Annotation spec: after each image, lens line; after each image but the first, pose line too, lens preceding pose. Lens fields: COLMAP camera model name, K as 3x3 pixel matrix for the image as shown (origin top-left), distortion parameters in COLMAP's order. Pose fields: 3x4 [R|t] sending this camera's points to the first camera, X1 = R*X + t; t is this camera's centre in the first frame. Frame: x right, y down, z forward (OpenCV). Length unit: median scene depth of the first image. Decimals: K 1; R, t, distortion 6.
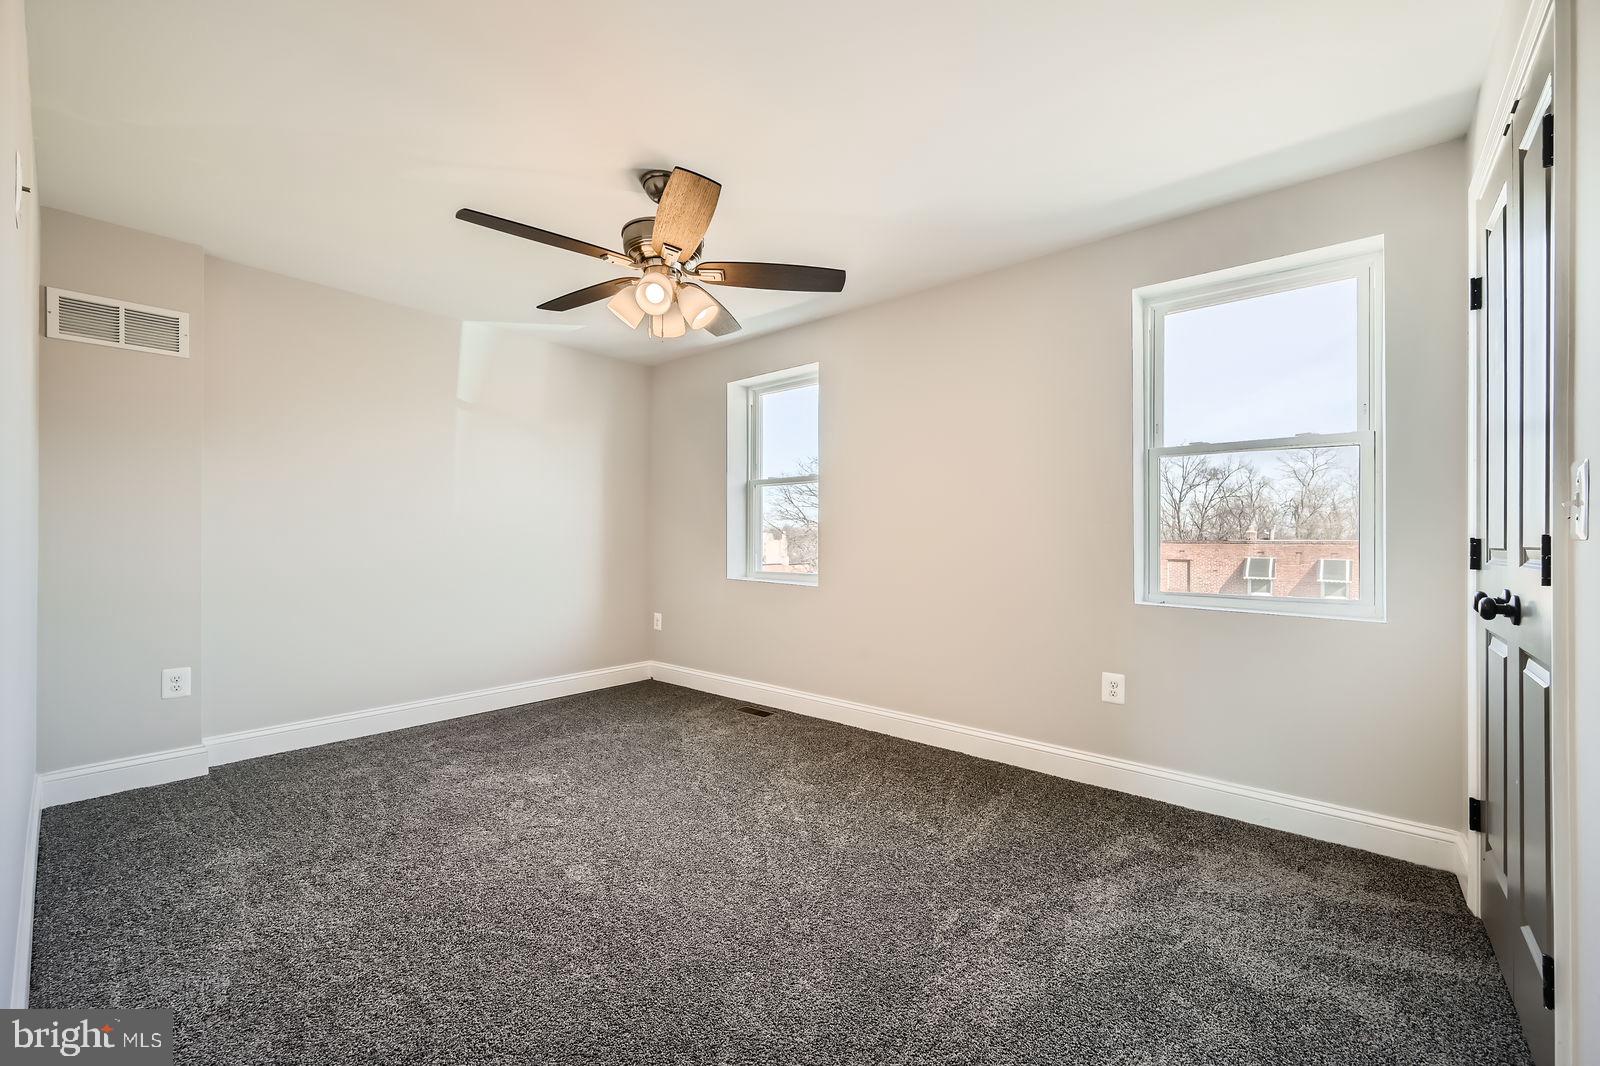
lens RADIAL K [[649.7, 0, 799.9], [0, 649.7, 541.9], [0, 0, 1]] dist [-0.001378, 0.000019]
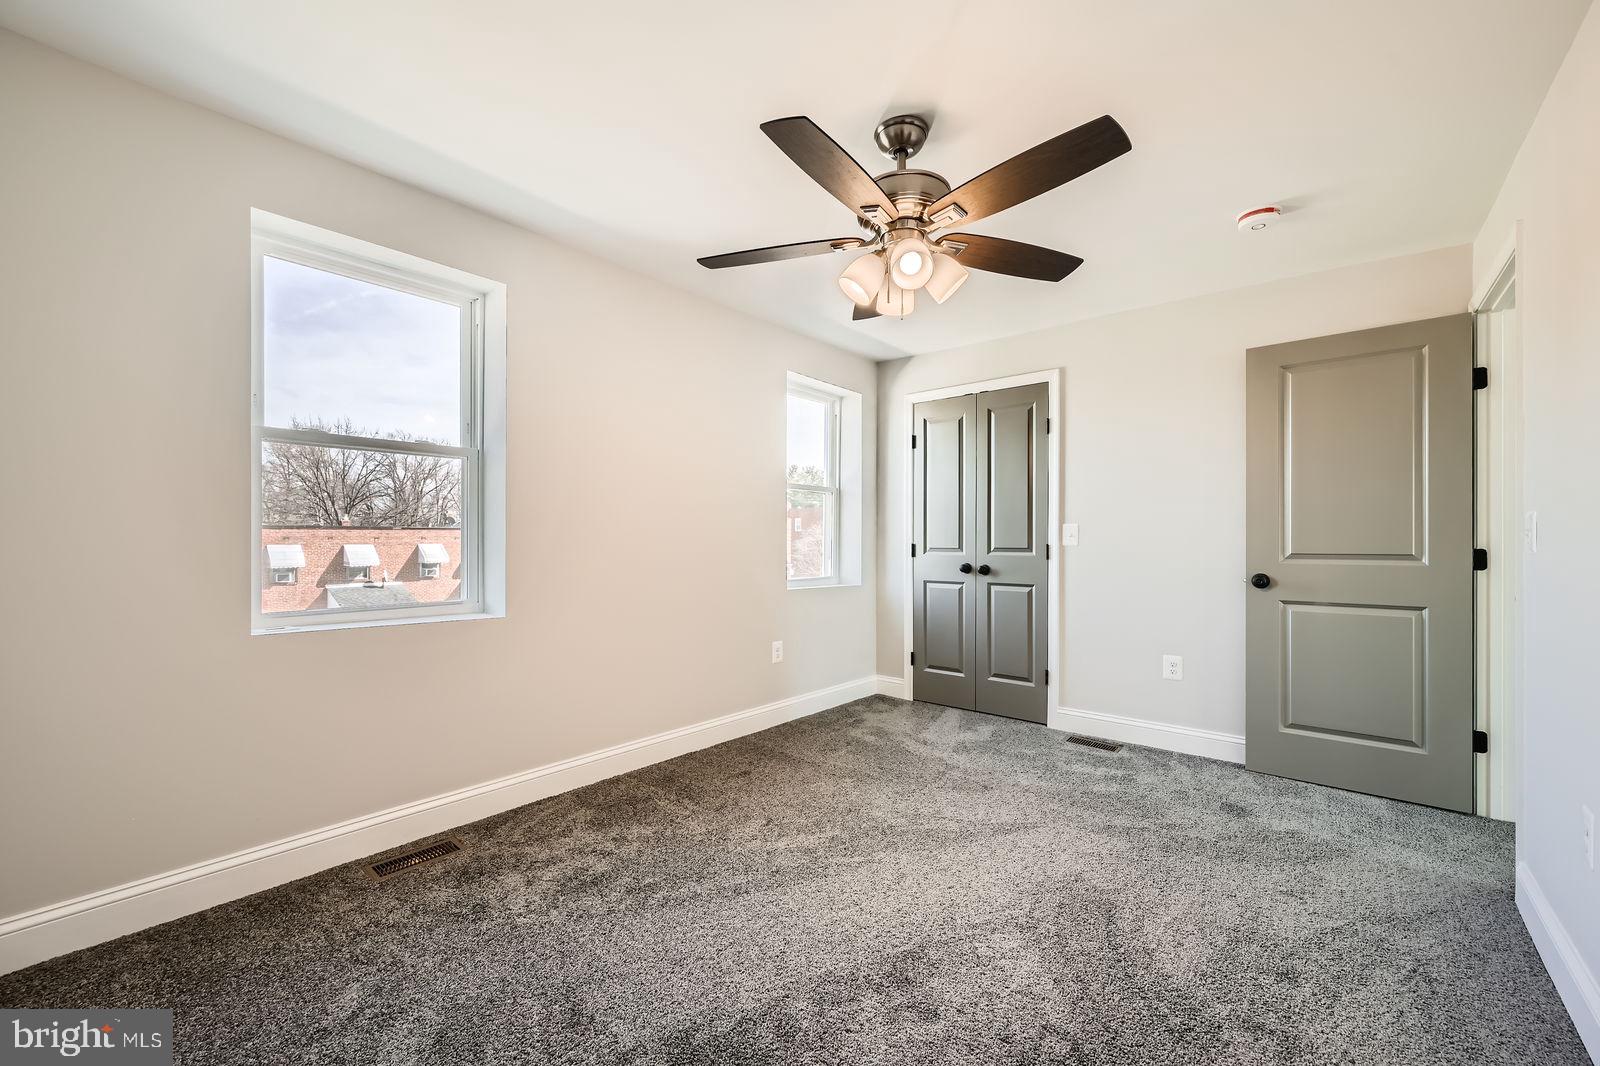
lens RADIAL K [[649.7, 0, 799.9], [0, 649.7, 541.9], [0, 0, 1]] dist [-0.001378, 0.000019]
pose [[-0.026765, -0.007645, 0.999613, -0.821893], [-0.003074, 0.999967, 0.007566, -0.017940], [-0.999637, -0.002870, -0.026788, 0.897652]]
